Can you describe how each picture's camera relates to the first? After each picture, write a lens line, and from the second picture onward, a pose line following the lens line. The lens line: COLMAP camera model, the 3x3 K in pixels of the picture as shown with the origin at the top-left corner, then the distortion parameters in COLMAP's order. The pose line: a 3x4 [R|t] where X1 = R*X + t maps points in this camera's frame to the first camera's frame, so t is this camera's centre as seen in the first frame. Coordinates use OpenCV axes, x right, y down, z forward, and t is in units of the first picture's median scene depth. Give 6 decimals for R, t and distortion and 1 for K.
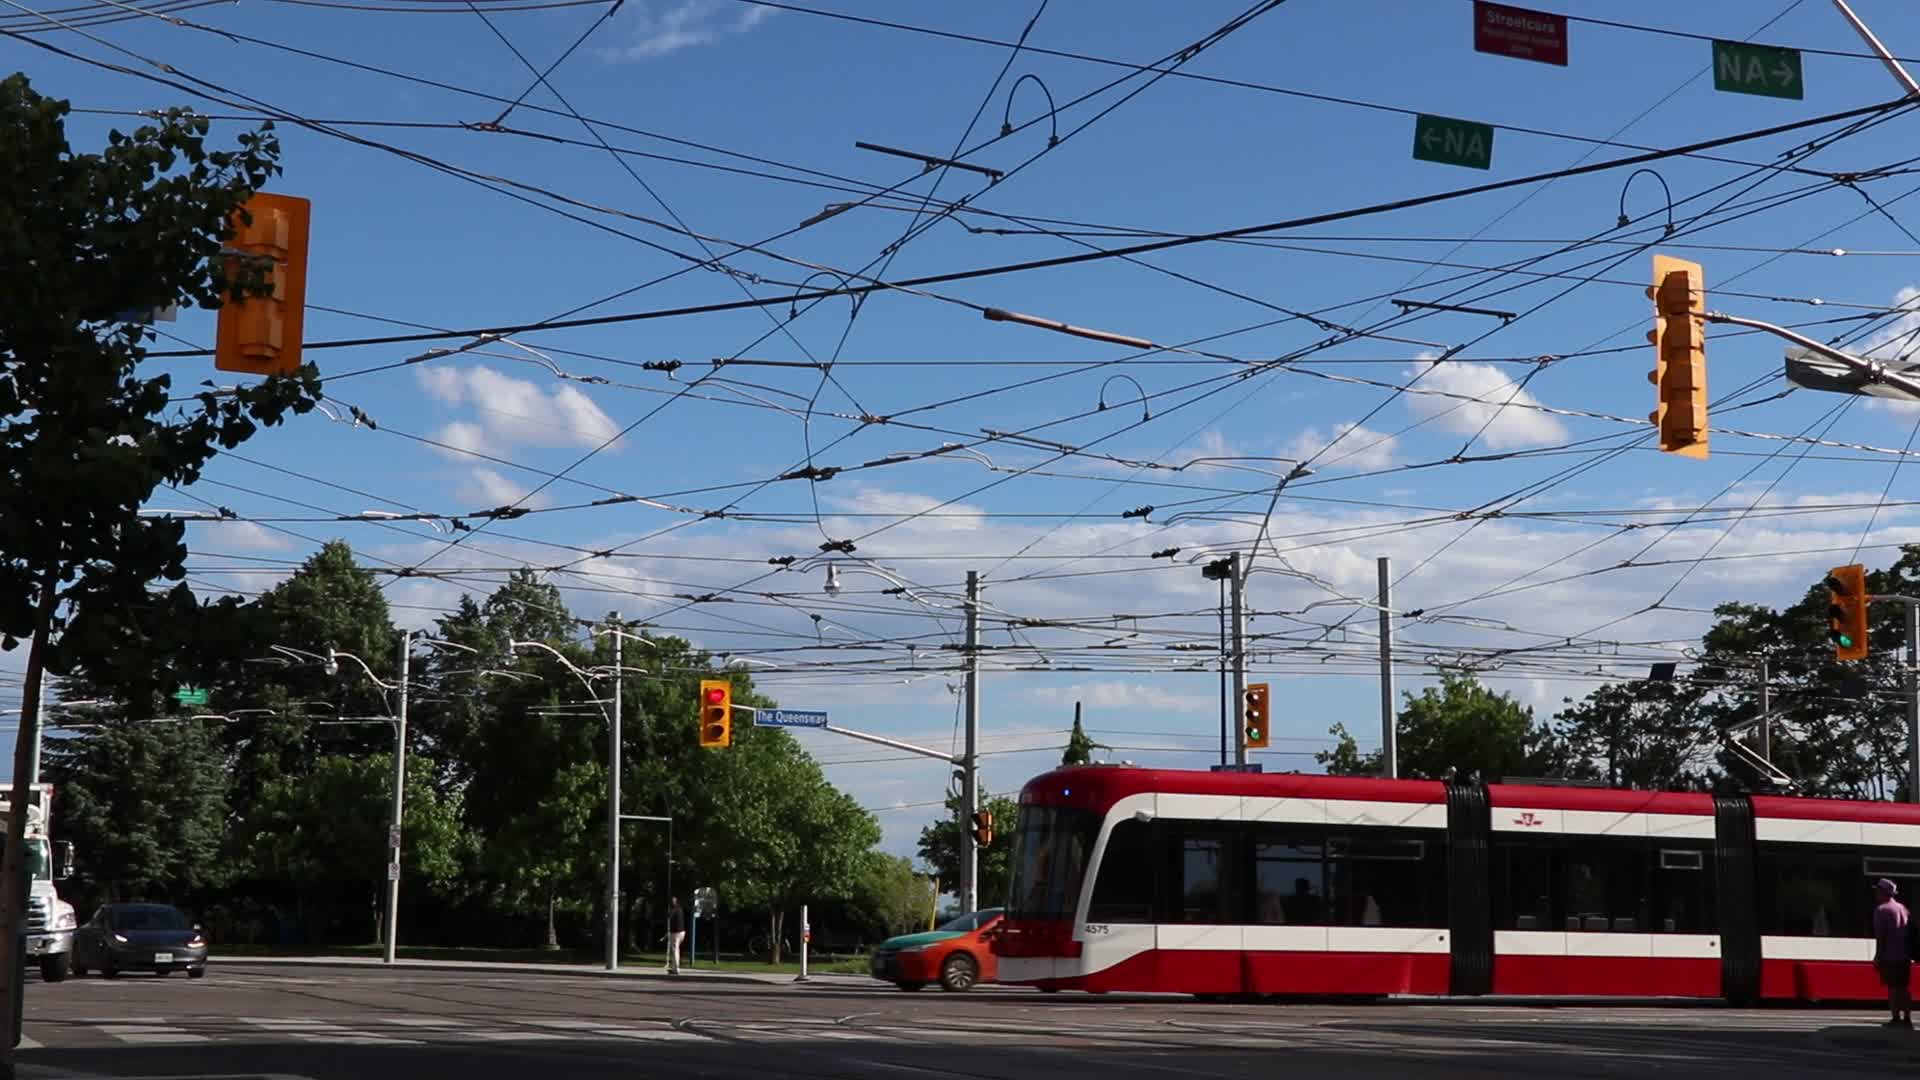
lens RADIAL K [[2673.7, 0, 960.0], [0, 2673.7, 540.0], [0, 0, 1]] dist [-0.124311, 0.653295]
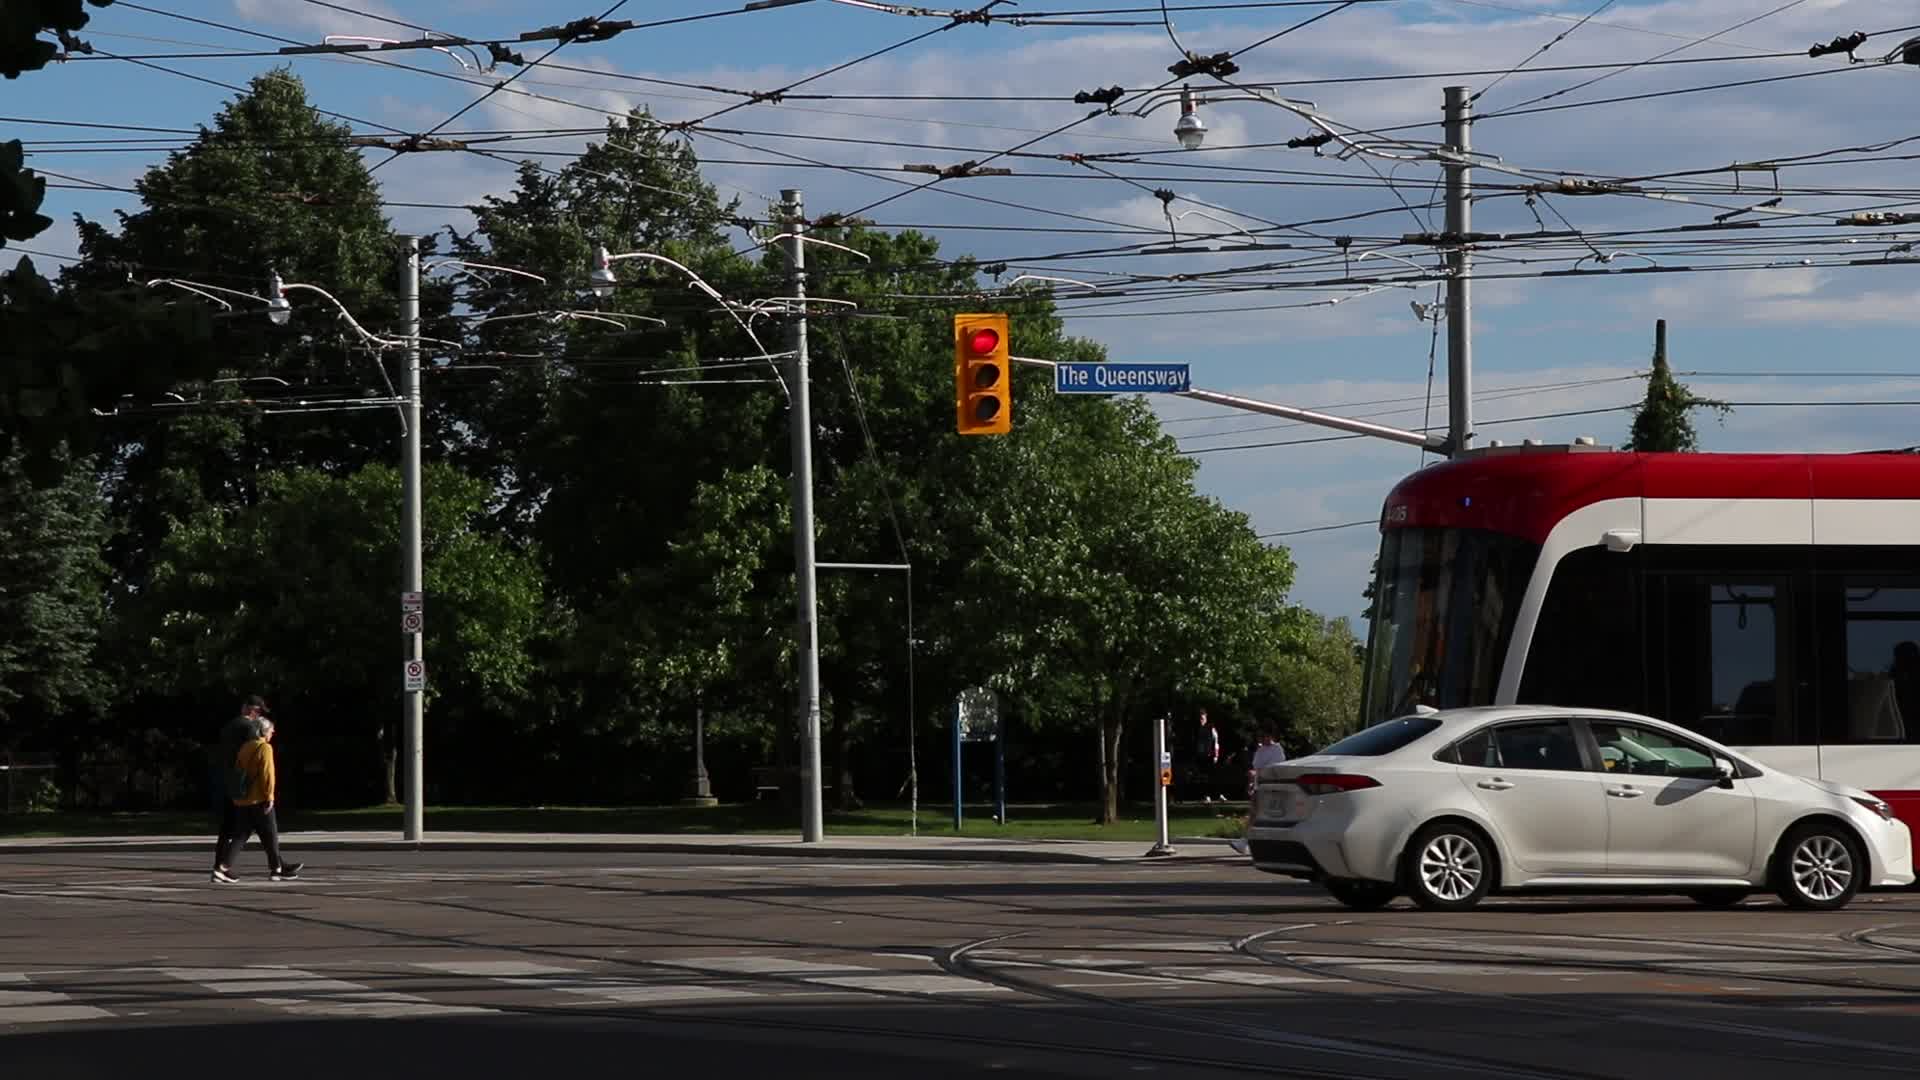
lens RADIAL K [[2673.7, 0, 960.0], [0, 2673.7, 540.0], [0, 0, 1]] dist [-0.124311, 0.653295]
pose [[0.999634, -0.026886, 0.003098, -0.100097], [0.026470, 0.995116, 0.095095, 0.046884], [-0.005640, -0.094978, 0.995463, 0.449723]]
